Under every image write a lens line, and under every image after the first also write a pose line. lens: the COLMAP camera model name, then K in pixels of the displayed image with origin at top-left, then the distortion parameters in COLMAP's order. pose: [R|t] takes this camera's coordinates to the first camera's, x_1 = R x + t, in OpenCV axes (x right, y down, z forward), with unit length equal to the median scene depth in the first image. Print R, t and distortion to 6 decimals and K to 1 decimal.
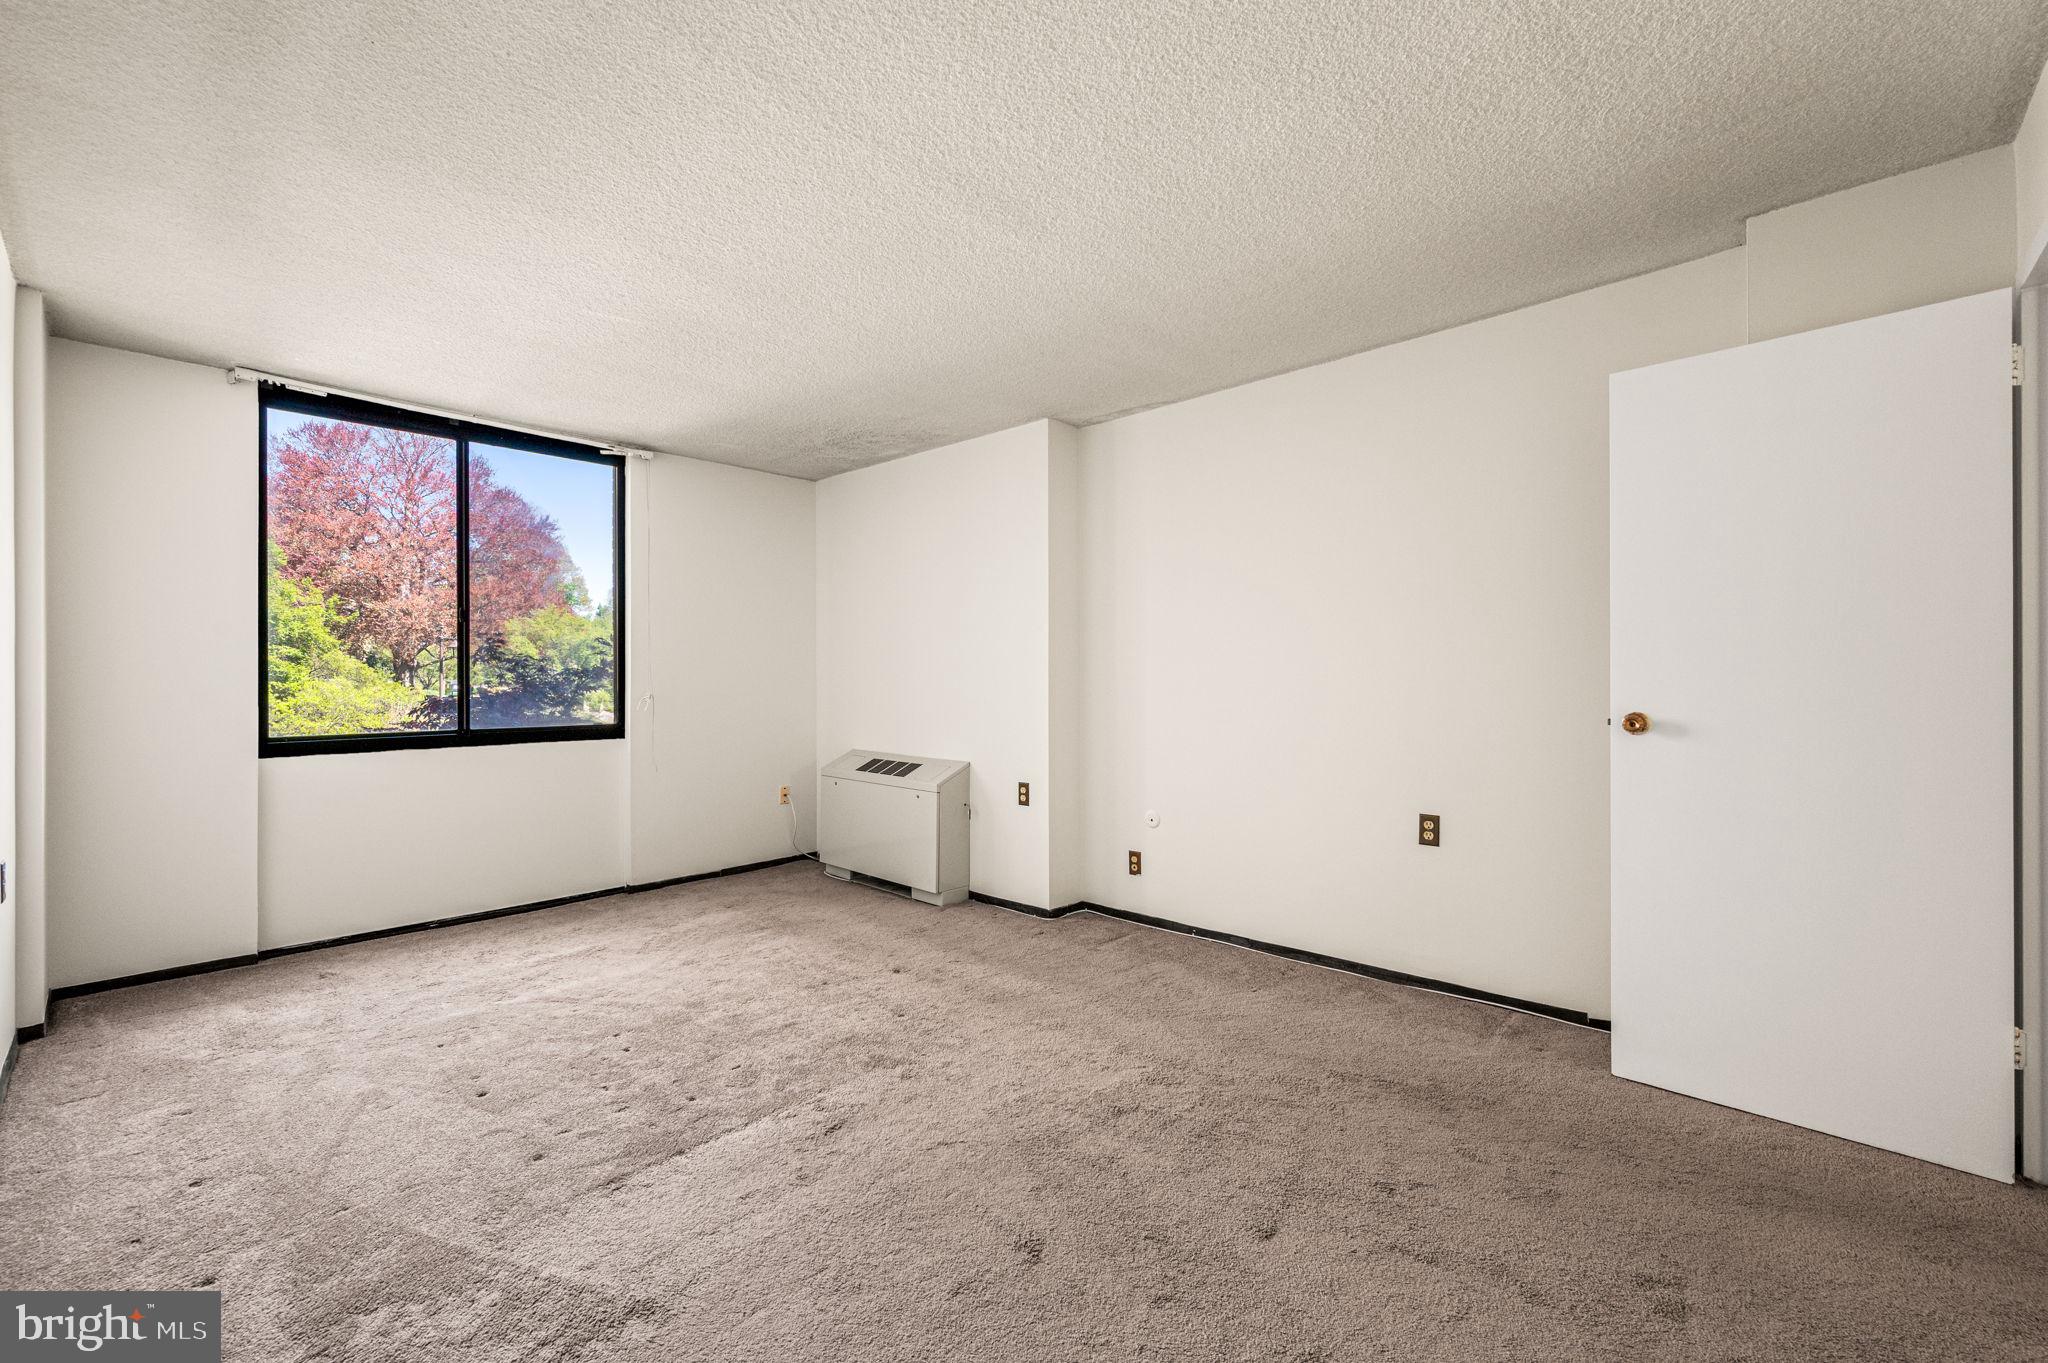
lens RADIAL K [[880.2, 0, 1022.3], [0, 880.2, 686.7], [0, 0, 1]] dist [0.002132, 0.000287]
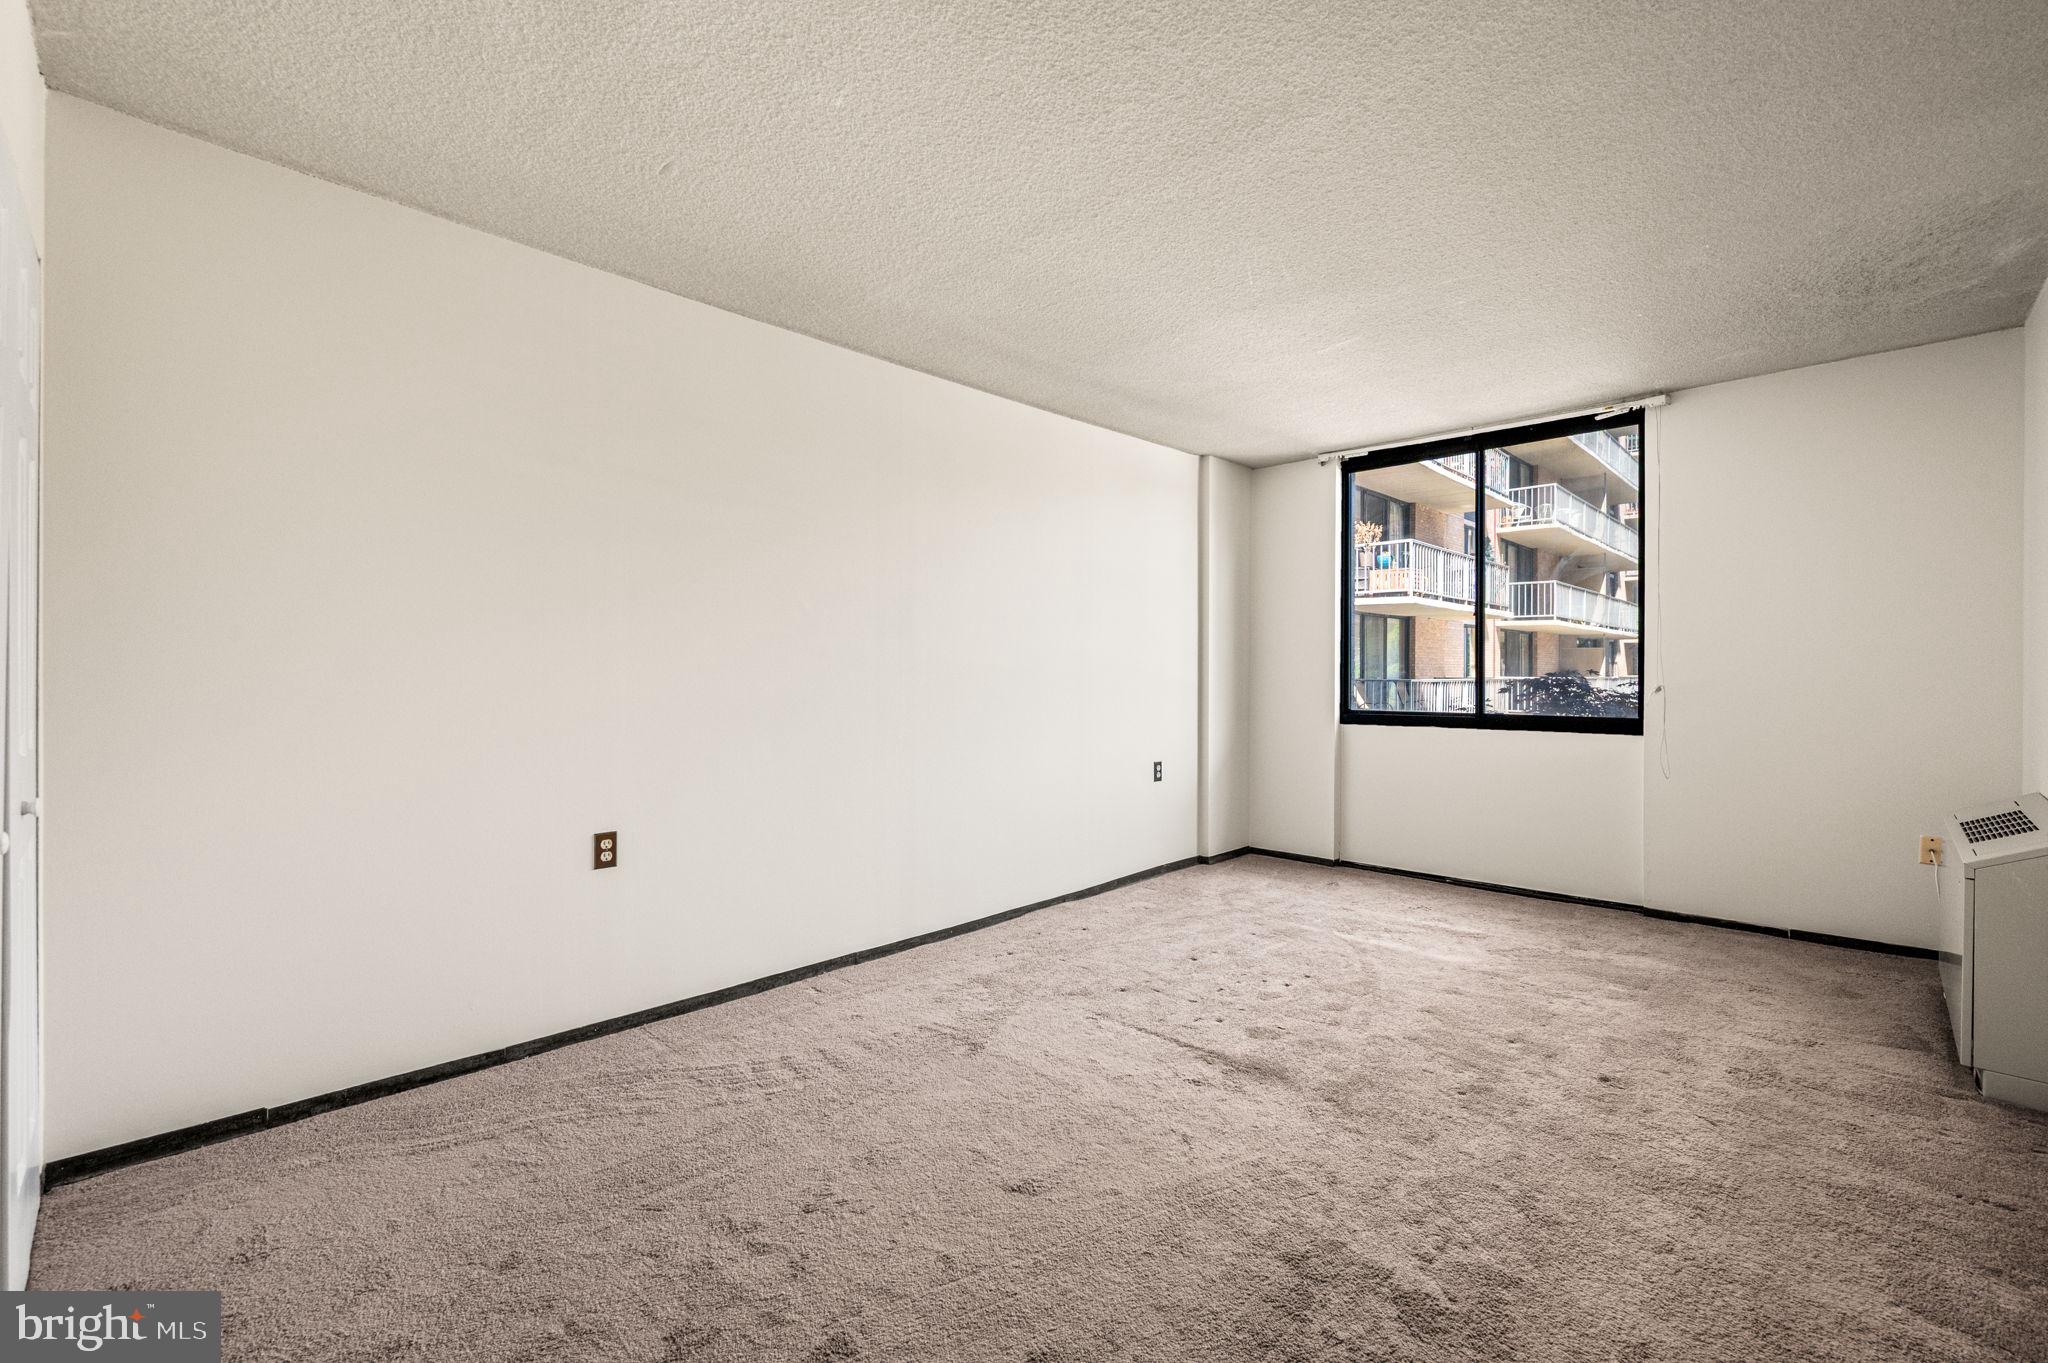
lens RADIAL K [[908.5, 0, 1026.1], [0, 908.5, 673.1], [0, 0, 1]] dist [-0.000136, -0.000157]
pose [[-0.063409, 0.003840, -0.997980, 0.603415], [-0.006312, 0.999971, 0.004248, -0.002957], [0.997968, 0.006569, -0.063383, 0.570439]]
